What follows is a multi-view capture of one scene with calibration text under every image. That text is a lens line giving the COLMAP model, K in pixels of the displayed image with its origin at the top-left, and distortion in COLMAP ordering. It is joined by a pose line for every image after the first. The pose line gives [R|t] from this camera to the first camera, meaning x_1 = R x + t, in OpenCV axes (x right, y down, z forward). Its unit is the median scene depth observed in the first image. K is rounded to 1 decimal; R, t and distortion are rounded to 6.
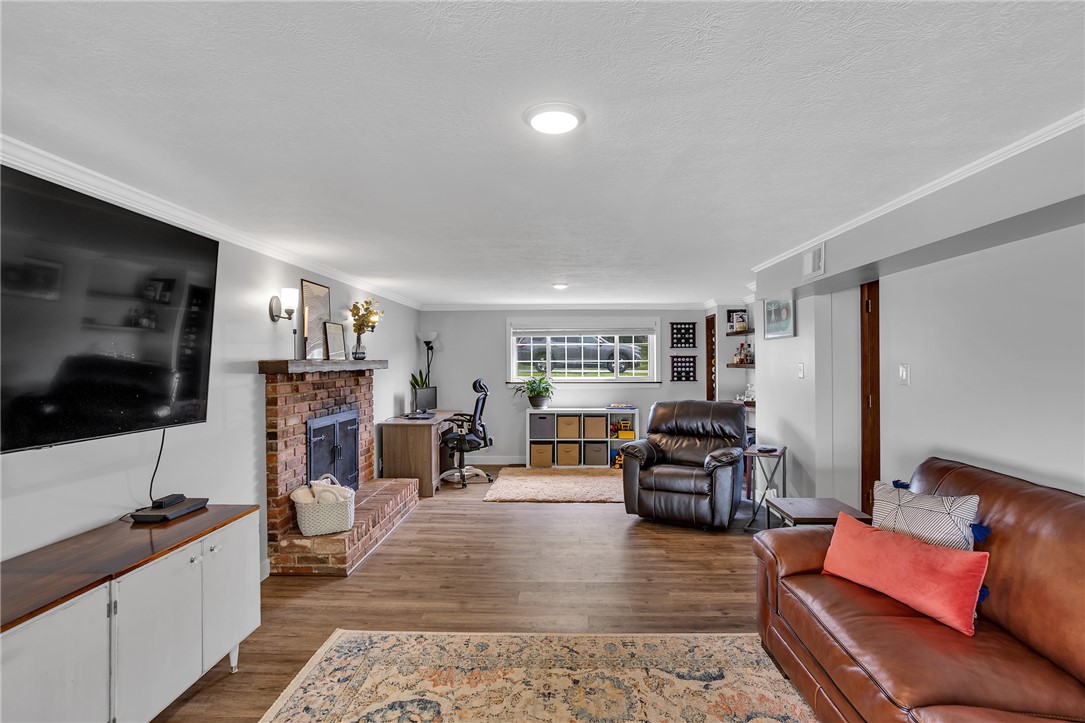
lens RADIAL K [[640.1, 0, 542.5], [0, 640.1, 361.5], [0, 0, 1]] dist [-0.000219, -0.000055]
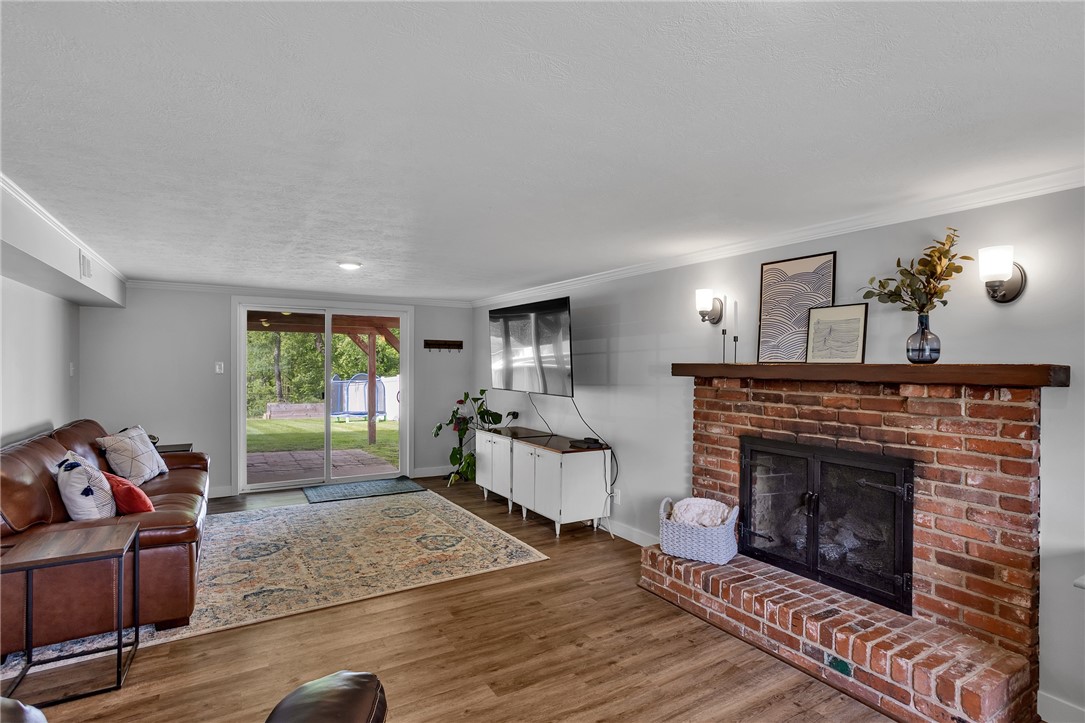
lens RADIAL K [[527.3, 0, 560.2], [0, 527.3, 362.4], [0, 0, 1]] dist [-0.059518, 0.031256]
pose [[-0.831761, -0.003687, -0.555121, 0.312897], [-0.004777, 0.999988, 0.000515, -0.003627], [0.555113, 0.003081, -0.831769, 2.124779]]
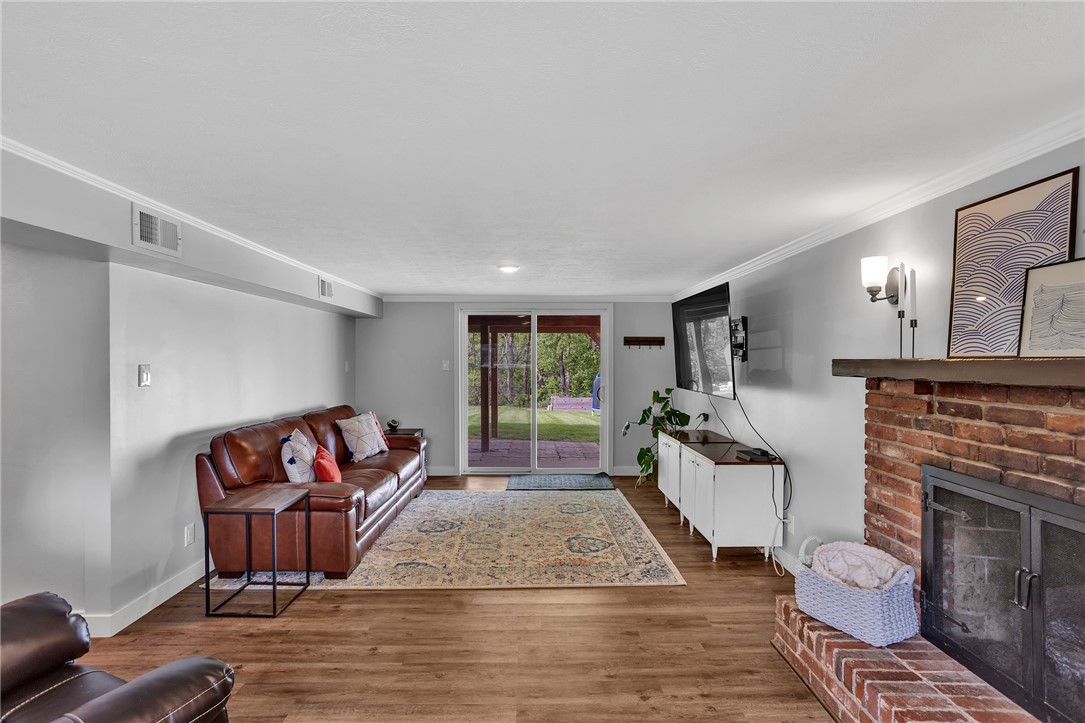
lens RADIAL K [[525.3, 0, 542.6], [0, 525.3, 355.7], [0, 0, 1]] dist [-0.056475, 0.032165]
pose [[-0.998473, 0.002544, -0.055185, -0.000018], [0.002874, 0.999978, -0.005916, -0.004190], [0.055169, -0.006065, -0.998459, 2.132999]]
